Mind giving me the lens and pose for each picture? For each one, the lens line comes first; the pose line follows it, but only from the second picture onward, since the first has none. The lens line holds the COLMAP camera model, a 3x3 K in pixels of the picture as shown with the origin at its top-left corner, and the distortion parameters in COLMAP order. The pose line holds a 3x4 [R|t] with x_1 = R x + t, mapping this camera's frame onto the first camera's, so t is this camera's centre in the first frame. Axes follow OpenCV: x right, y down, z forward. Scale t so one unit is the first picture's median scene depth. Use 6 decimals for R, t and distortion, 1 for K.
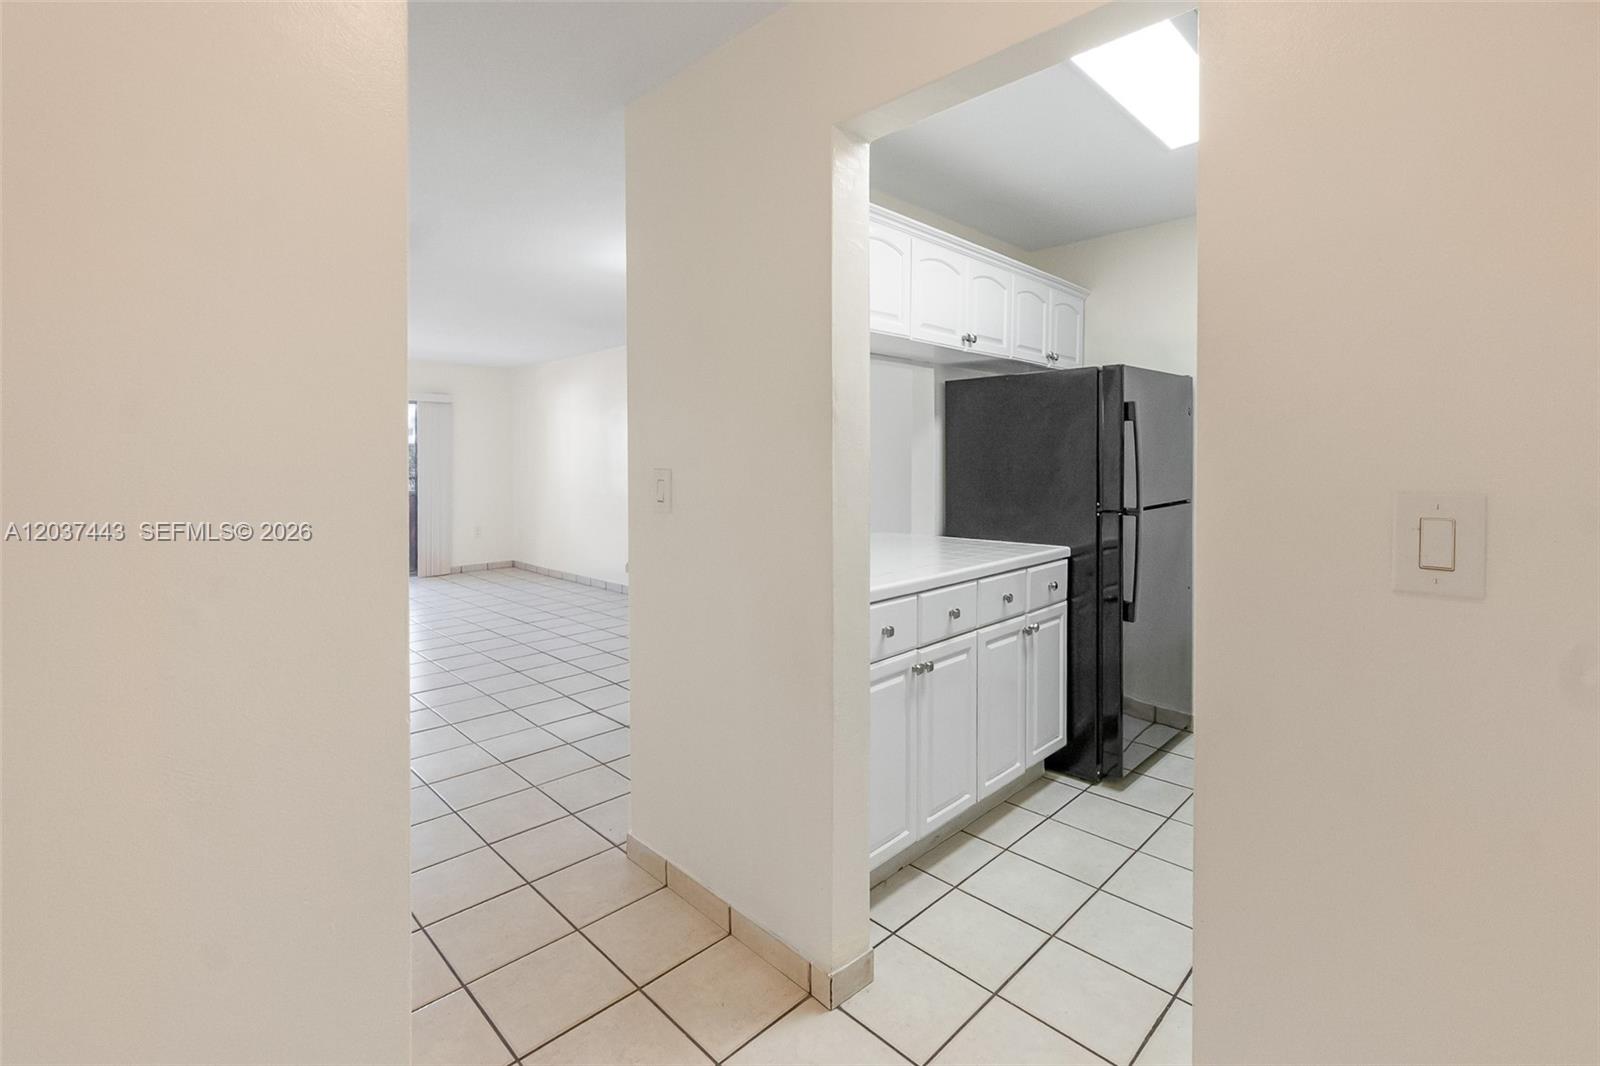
lens RADIAL K [[670.1, 0, 776.7], [0, 670.1, 476.6], [0, 0, 1]] dist [0.000108, -0.000100]
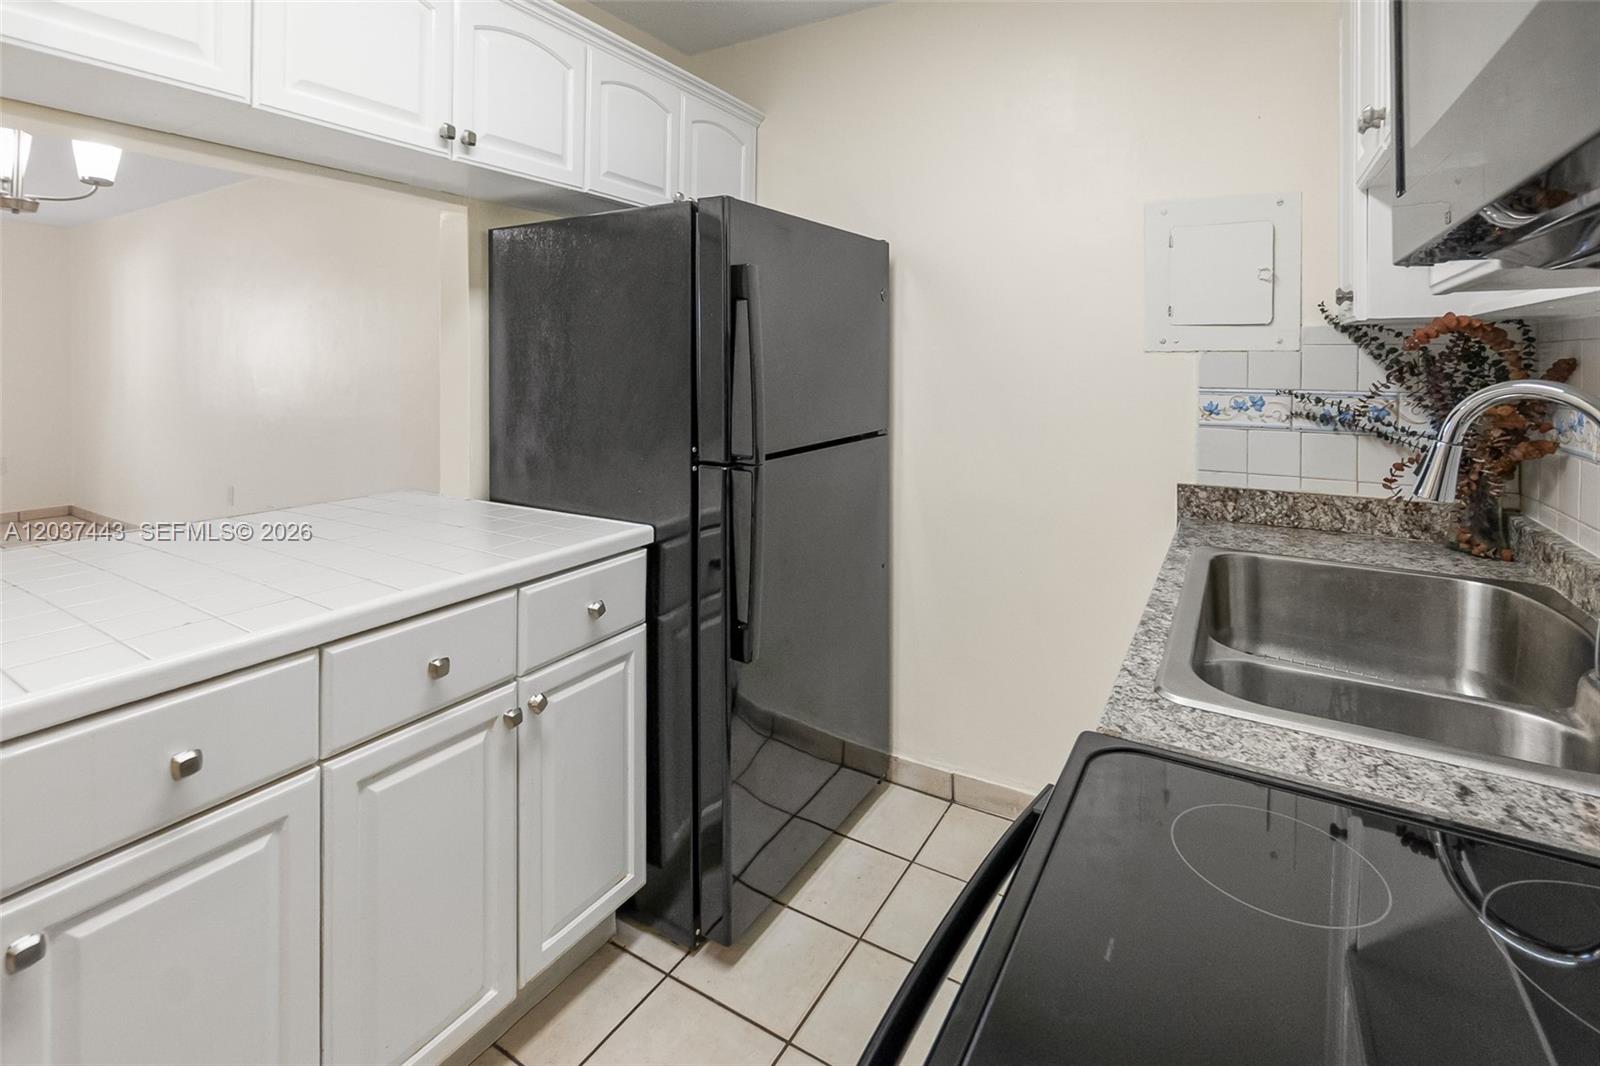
lens RADIAL K [[755.0, 0, 779.8], [0, 755.0, 366.2], [0, 0, 1]] dist [-0.003062, -0.000254]
pose [[0.961709, 0.007620, 0.273968, 0.369008], [-0.003034, 0.999848, -0.017159, -0.016933], [-0.274057, 0.015671, 0.961586, 0.368779]]
